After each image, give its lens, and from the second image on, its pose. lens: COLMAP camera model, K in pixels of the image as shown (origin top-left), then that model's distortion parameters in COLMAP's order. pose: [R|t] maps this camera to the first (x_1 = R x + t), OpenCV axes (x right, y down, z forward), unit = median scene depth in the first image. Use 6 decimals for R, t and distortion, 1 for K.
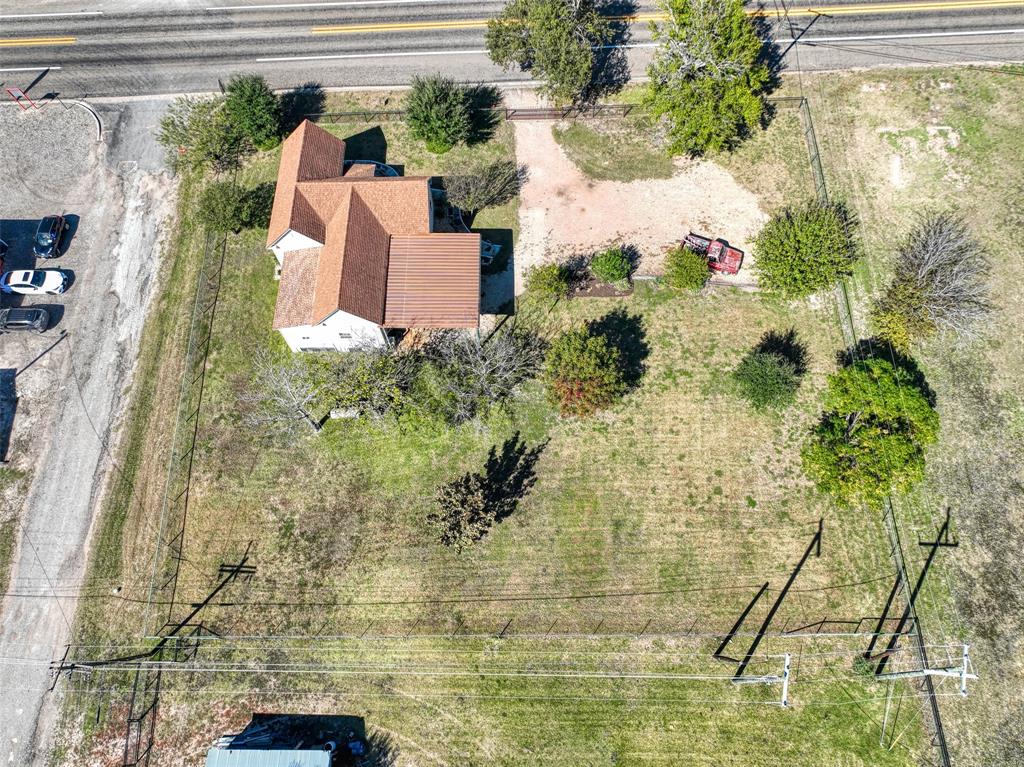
lens RADIAL K [[719.7, 0, 514.2], [0, 719.7, 380.2], [0, 0, 1]] dist [0.009213, 0.005941]
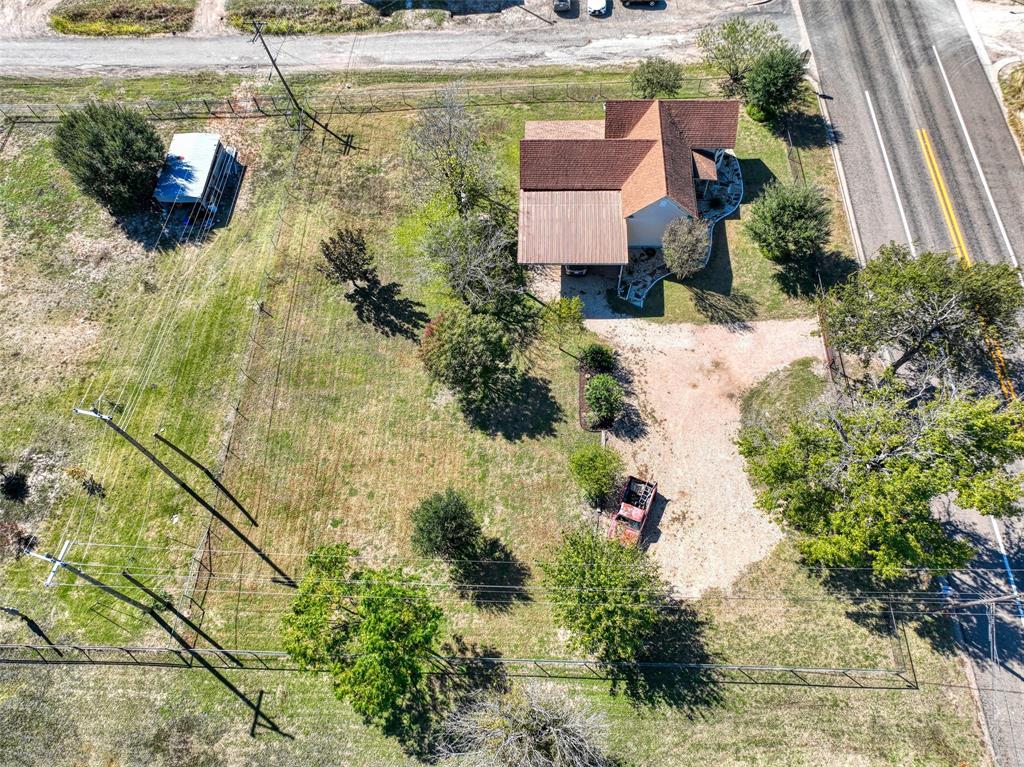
lens RADIAL K [[719.7, 0, 511.4], [0, 719.7, 379.8], [0, 0, 1]] dist [0.009213, 0.005941]
pose [[-0.032571, 0.897906, -0.438982, 0.550404], [-0.894245, 0.169985, 0.414043, -0.460433], [0.446392, 0.406043, 0.797411, 0.234091]]
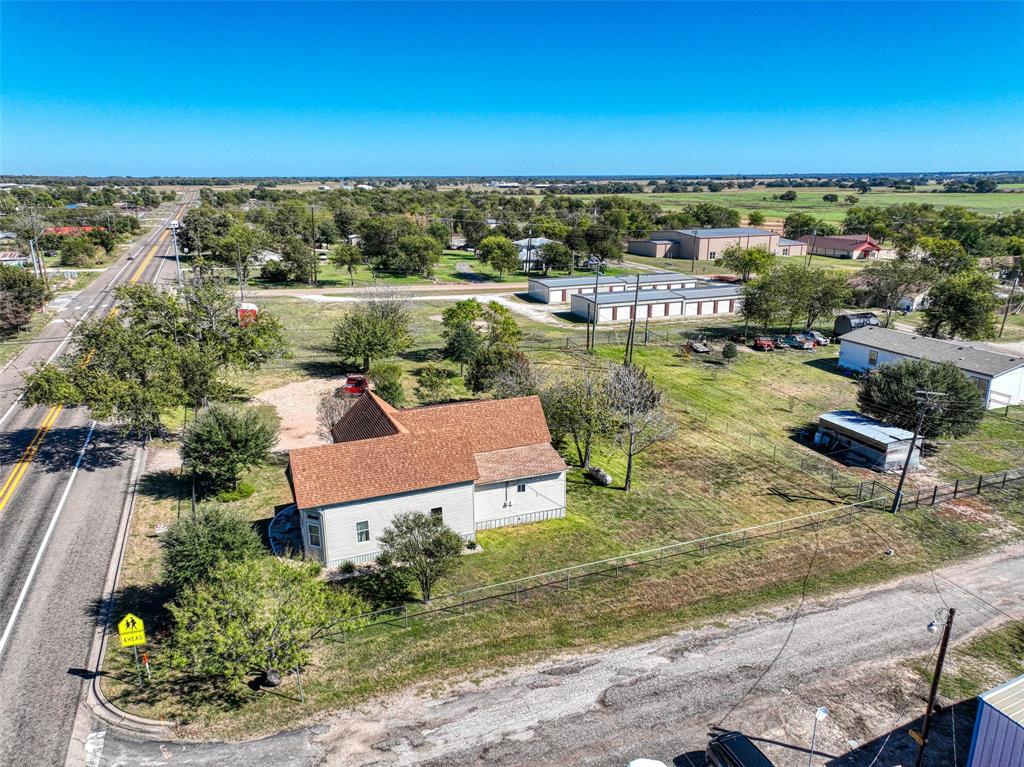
lens RADIAL K [[719.7, 0, 514.4], [0, 719.7, 385.3], [0, 0, 1]] dist [0.009213, 0.005941]
pose [[-0.377893, -0.236537, 0.895124, -1.078582], [0.846092, 0.304337, 0.437615, -0.545322], [-0.375932, 0.922729, 0.085125, 0.858899]]
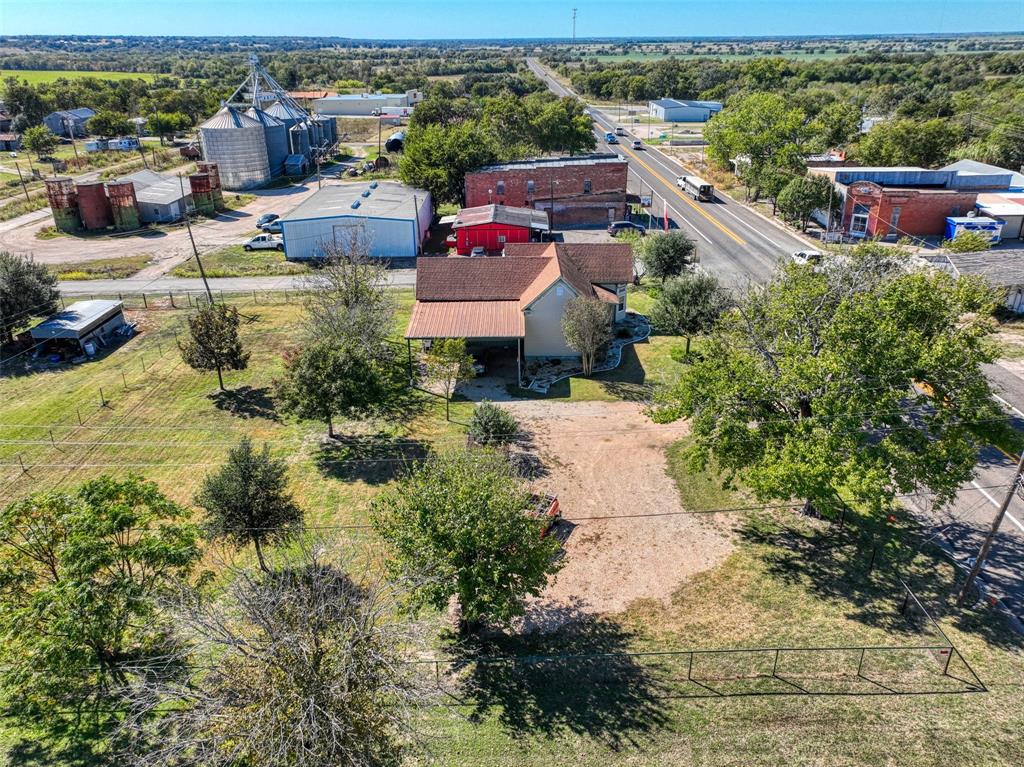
lens RADIAL K [[754.0, 0, 512.7], [0, 754.0, 383.4], [0, 0, 1]] dist [0.014915, -0.008254]
pose [[-0.005269, 0.432390, -0.901671, 0.857615], [-0.905478, 0.380581, 0.187797, -0.360119], [0.424361, 0.817433, 0.389514, 0.717197]]
